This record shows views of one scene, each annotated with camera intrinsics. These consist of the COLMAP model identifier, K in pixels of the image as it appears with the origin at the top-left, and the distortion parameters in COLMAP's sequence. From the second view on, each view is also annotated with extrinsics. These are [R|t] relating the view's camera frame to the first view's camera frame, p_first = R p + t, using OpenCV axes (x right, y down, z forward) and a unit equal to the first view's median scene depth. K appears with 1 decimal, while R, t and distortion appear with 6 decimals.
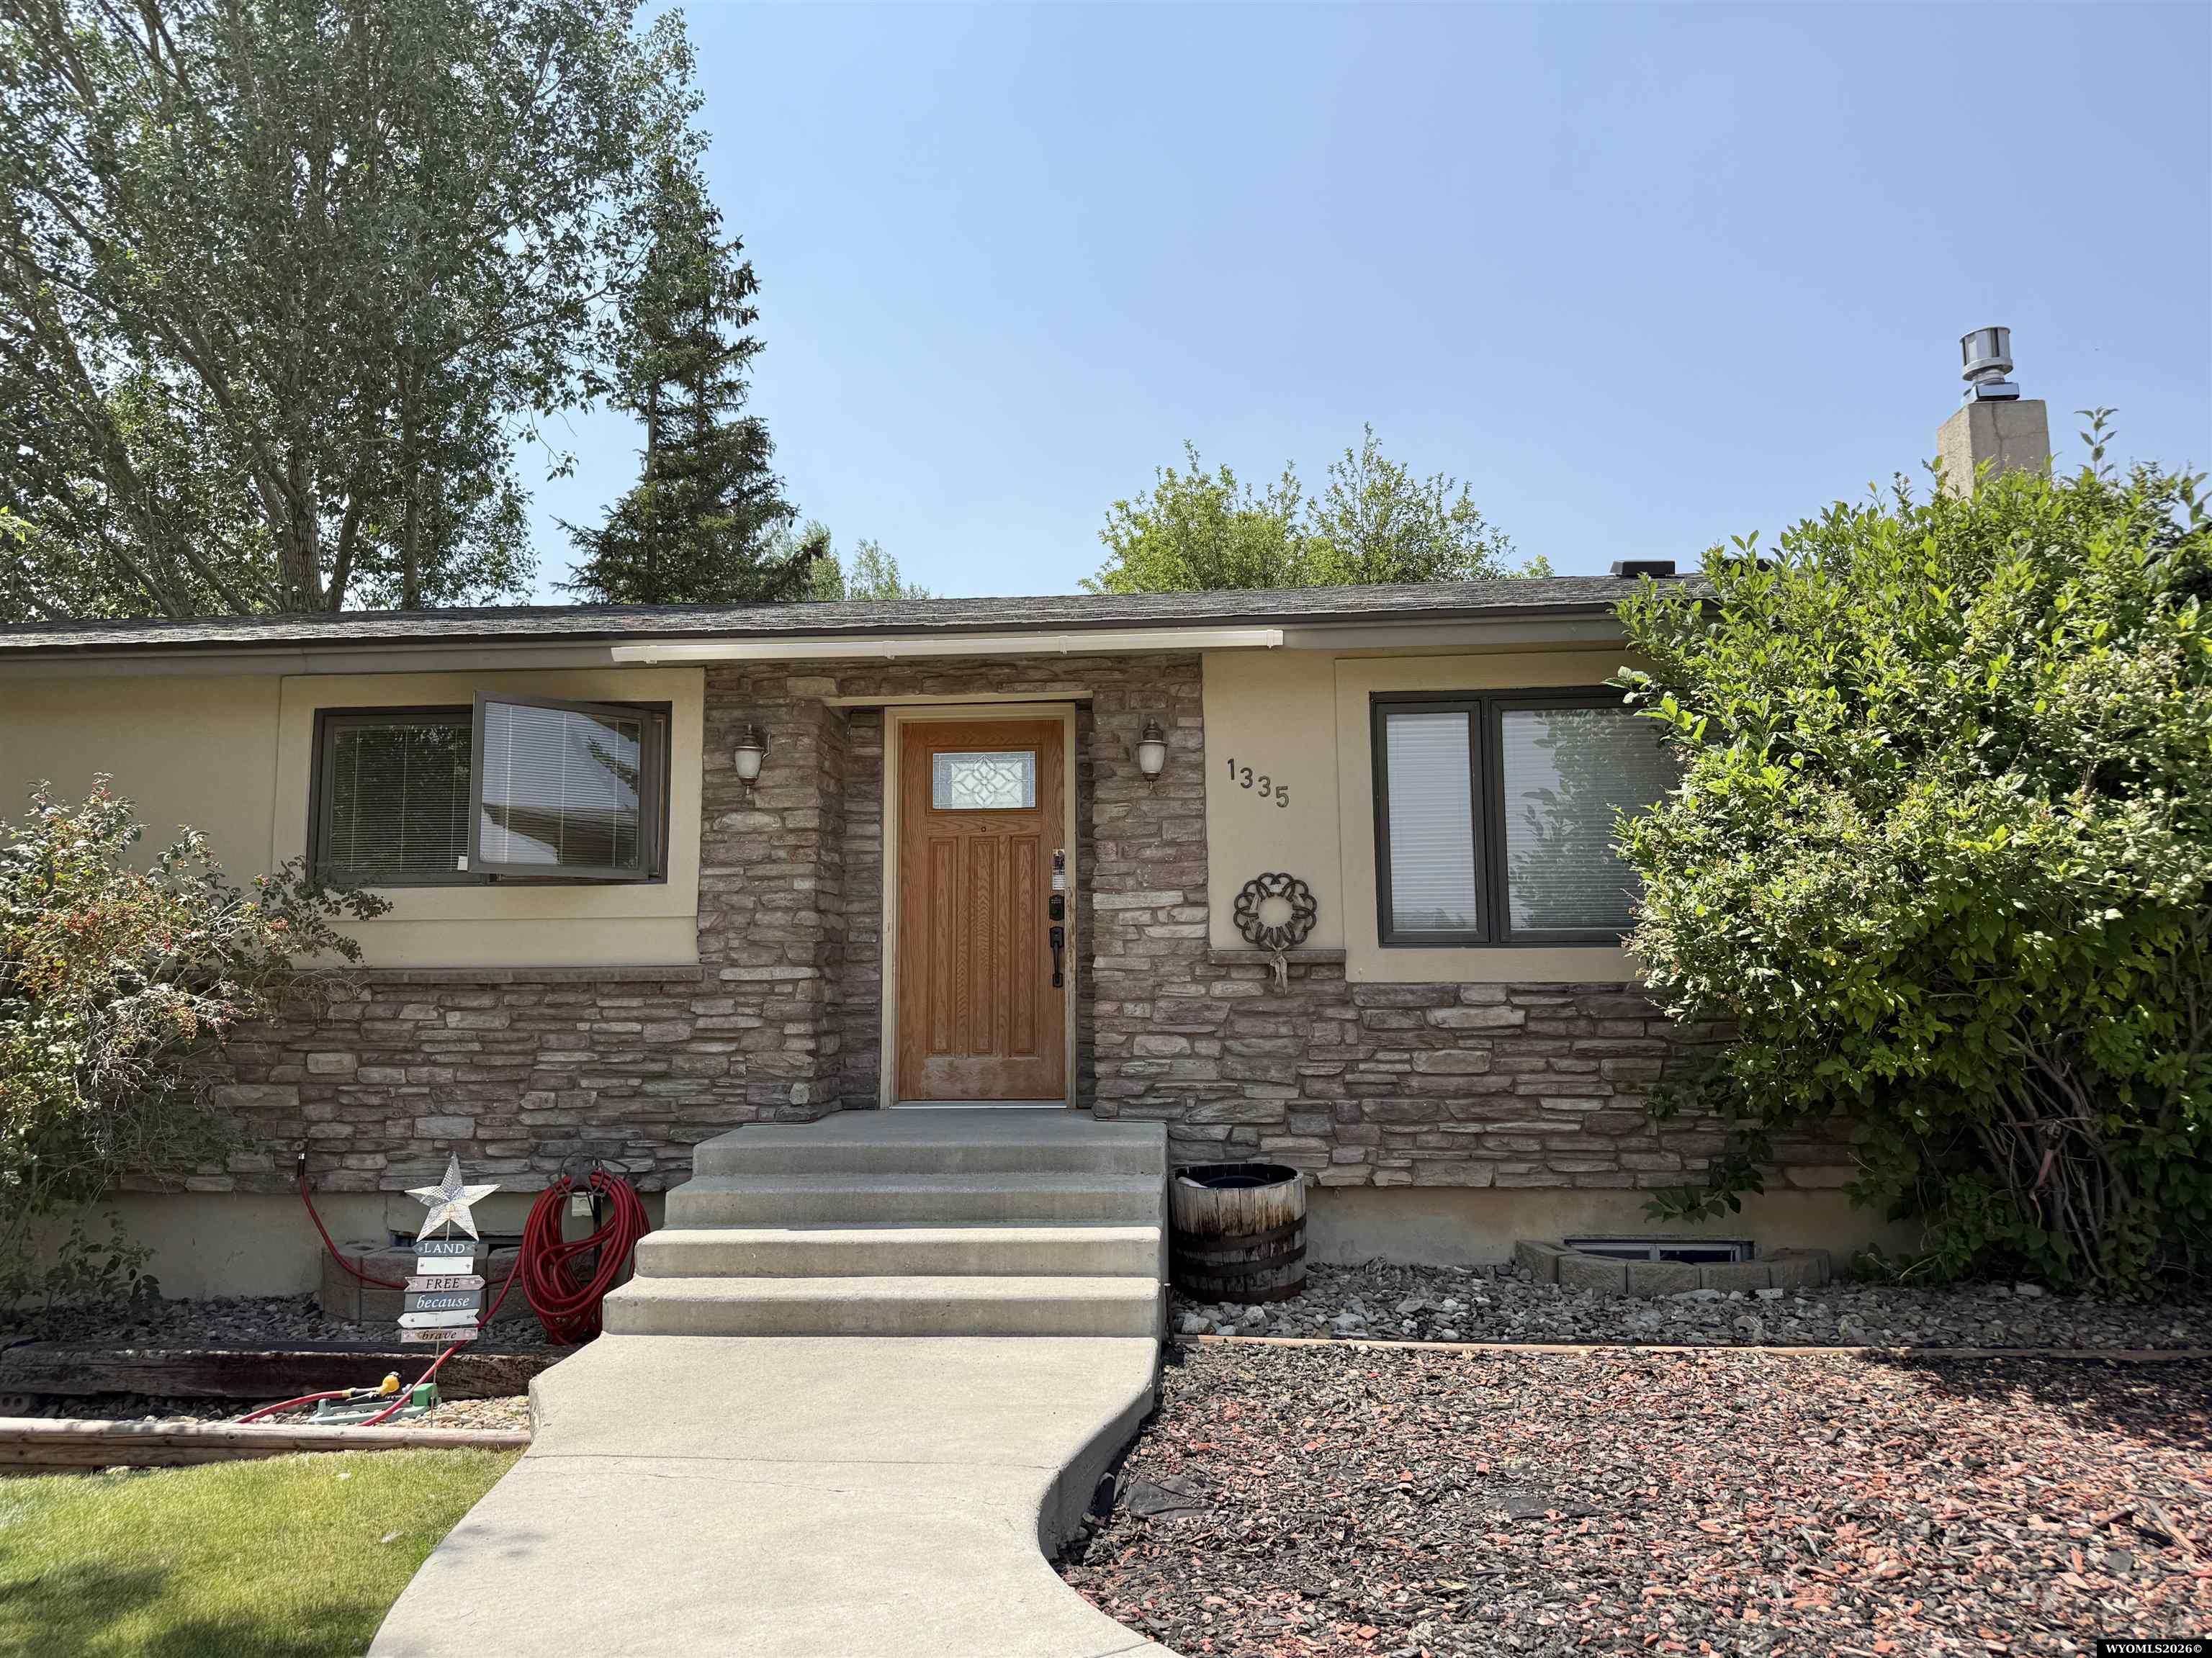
lens RADIAL K [[1559.8, 0, 1090.7], [0, 1559.8, 835.9], [0, 0, 1]] dist [0.099505, -0.132218]
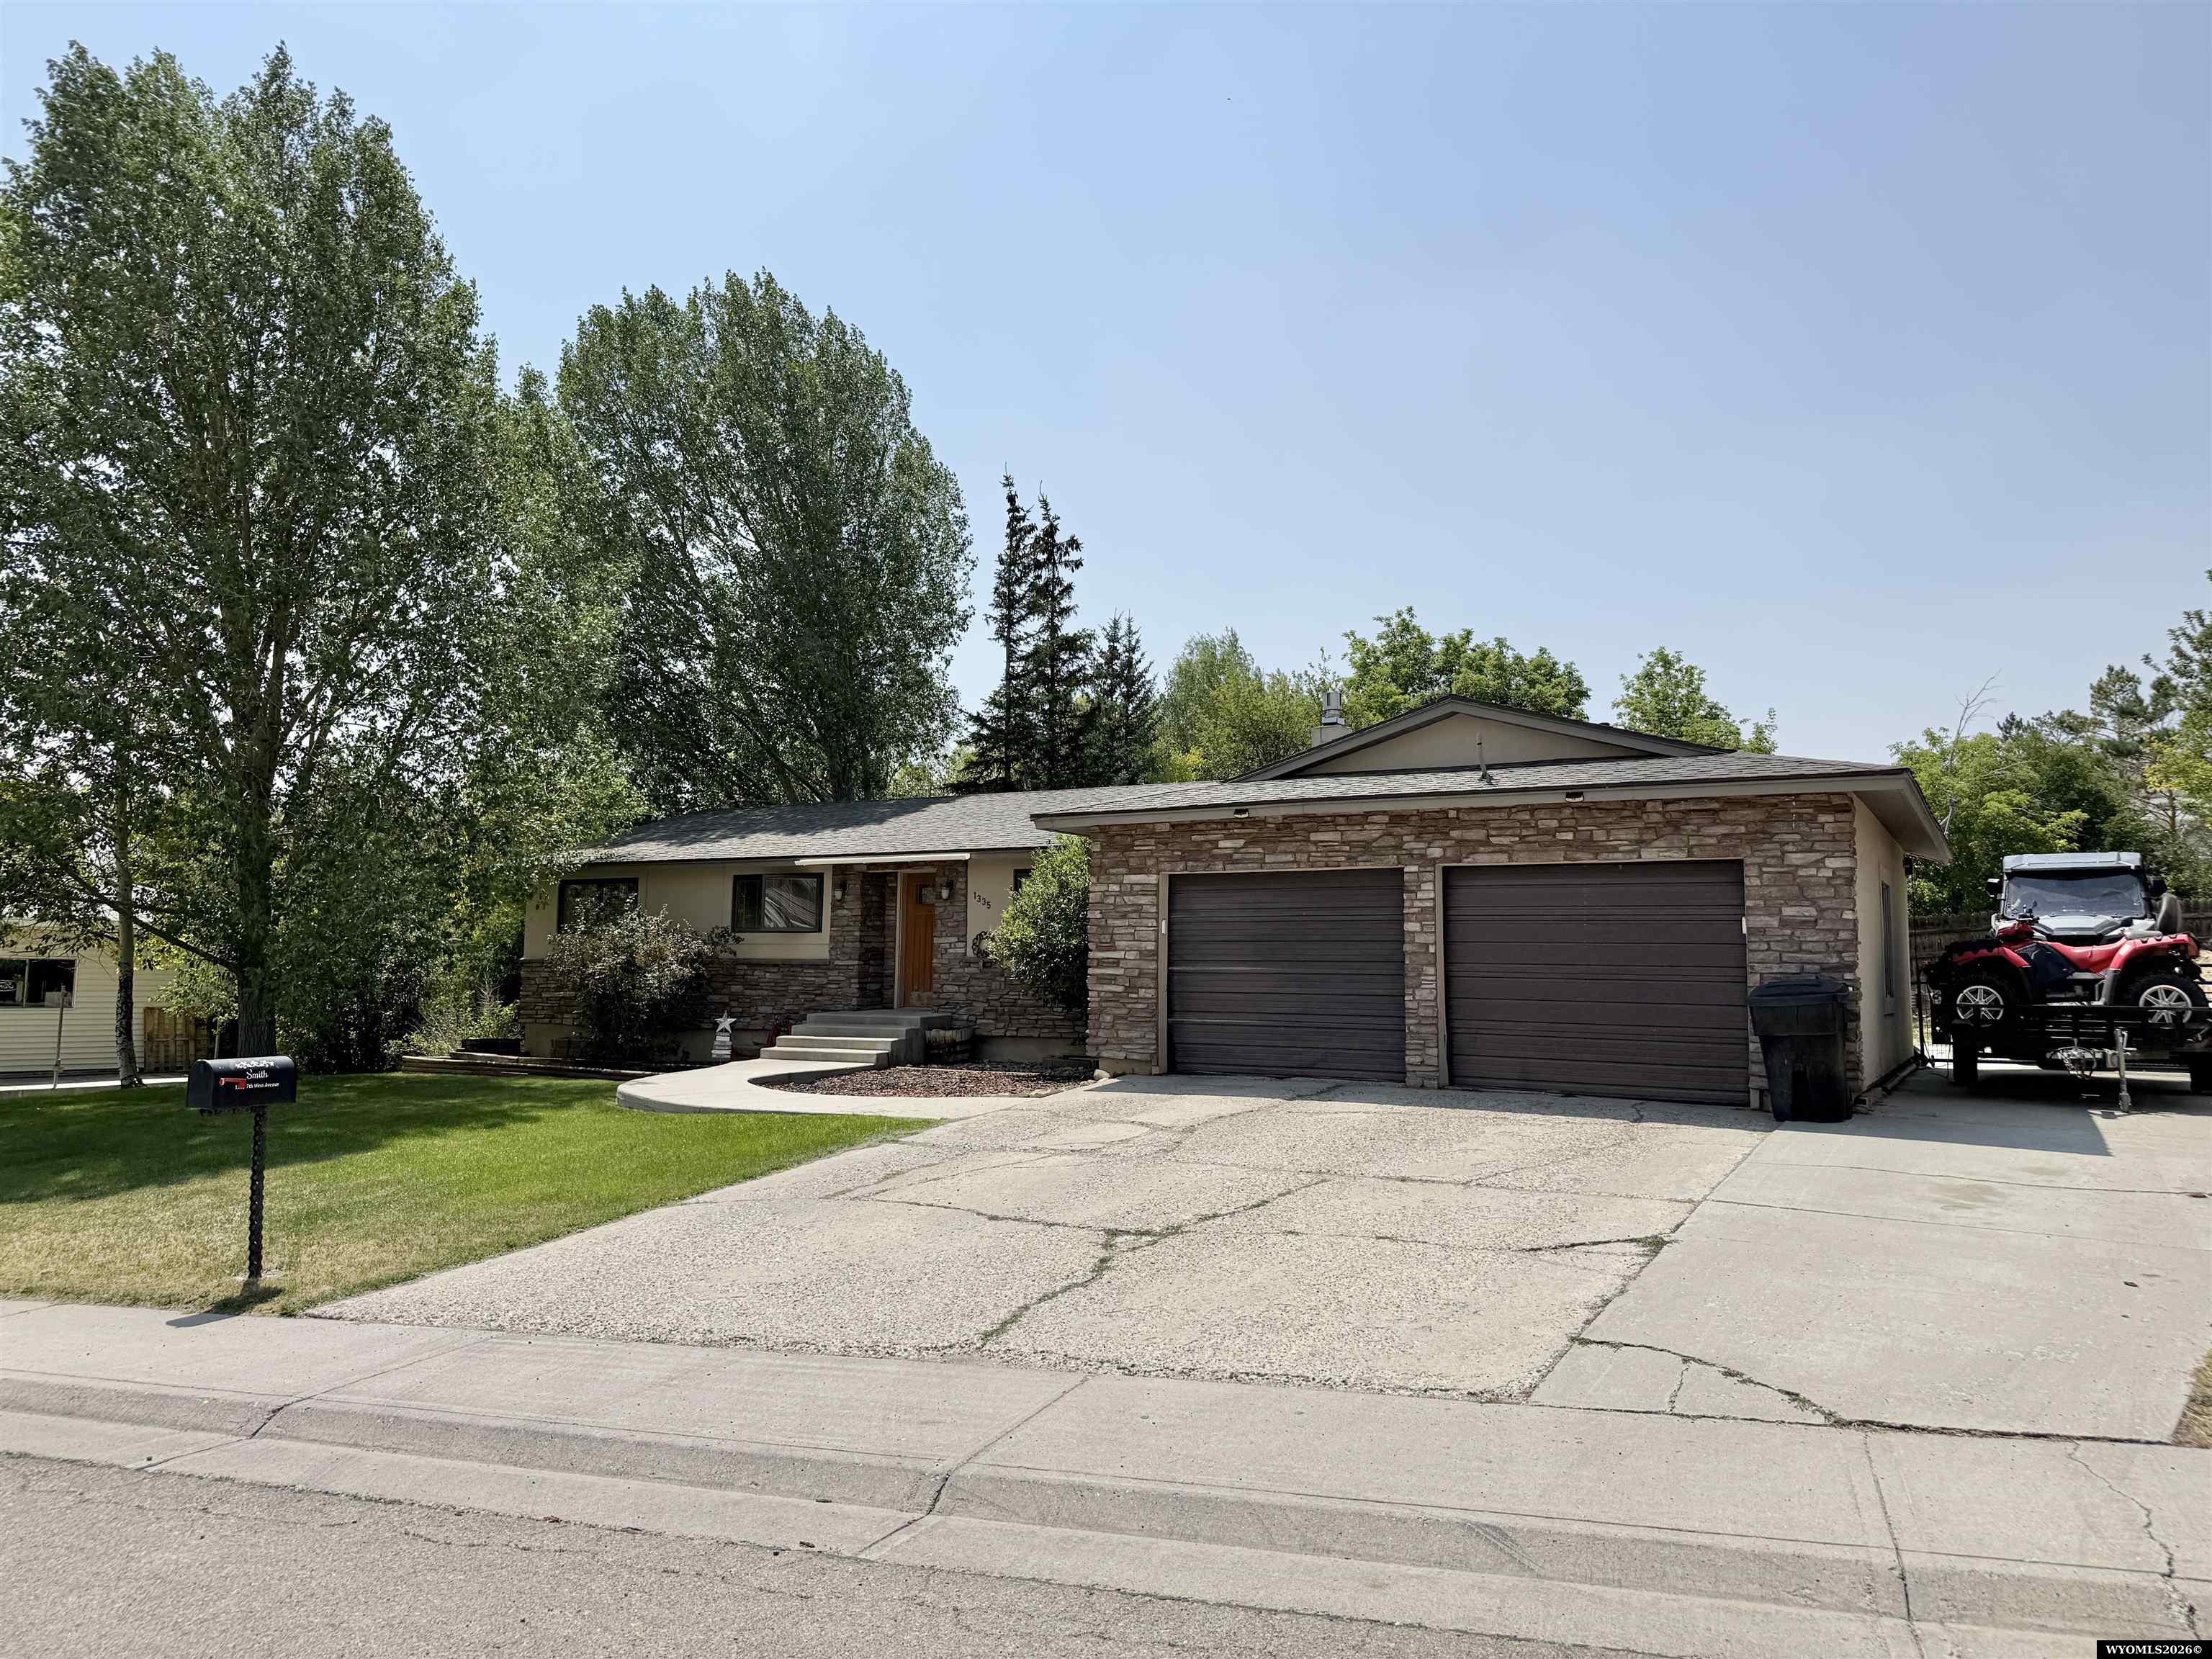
lens RADIAL K [[1559.9, 0, 1090.7], [0, 1559.9, 836.4], [0, 0, 1]] dist [0.099505, -0.132218]
pose [[0.901298, -0.020161, -0.432730, 1.587609], [0.029819, 0.999434, 0.015544, -0.196363], [0.432172, -0.026913, 0.901389, -1.578960]]
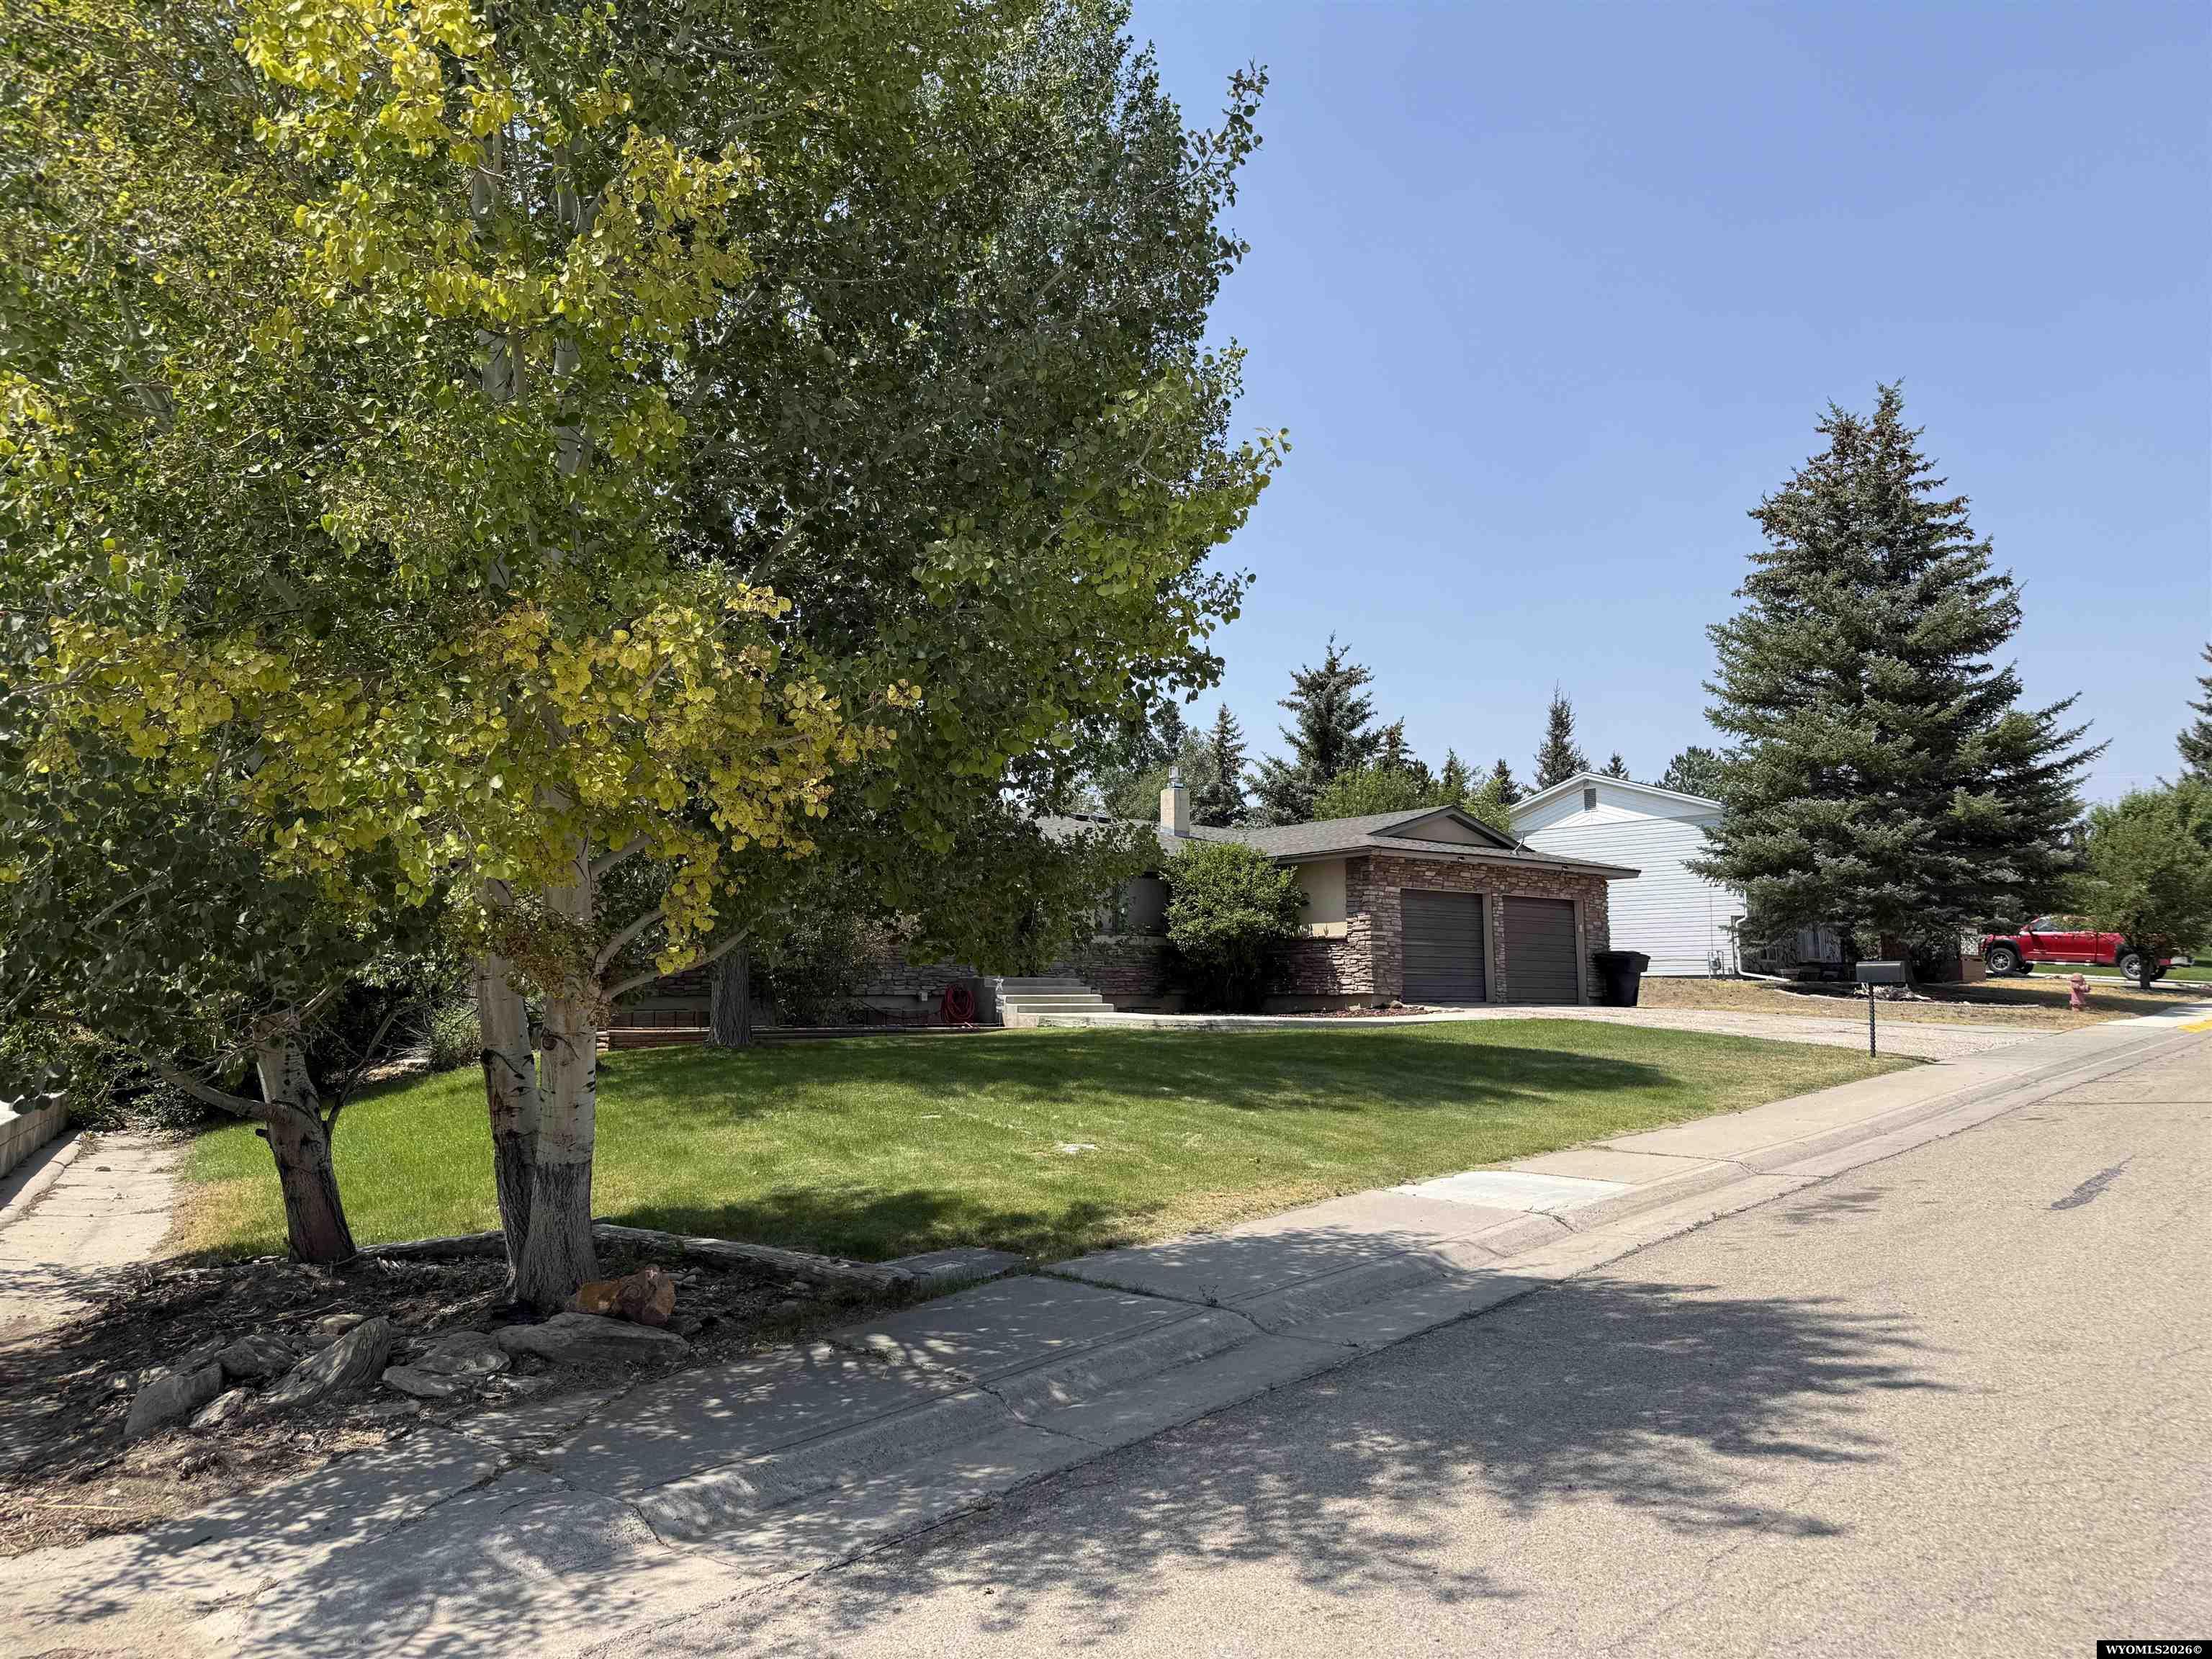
lens RADIAL K [[1559.9, 0, 1090.7], [0, 1559.9, 836.4], [0, 0, 1]] dist [0.099505, -0.132218]
pose [[0.726075, 0.079417, 0.683014, -2.493587], [-0.077280, 0.996439, -0.033709, -0.041059], [-0.683259, -0.028308, 0.729627, -1.820983]]
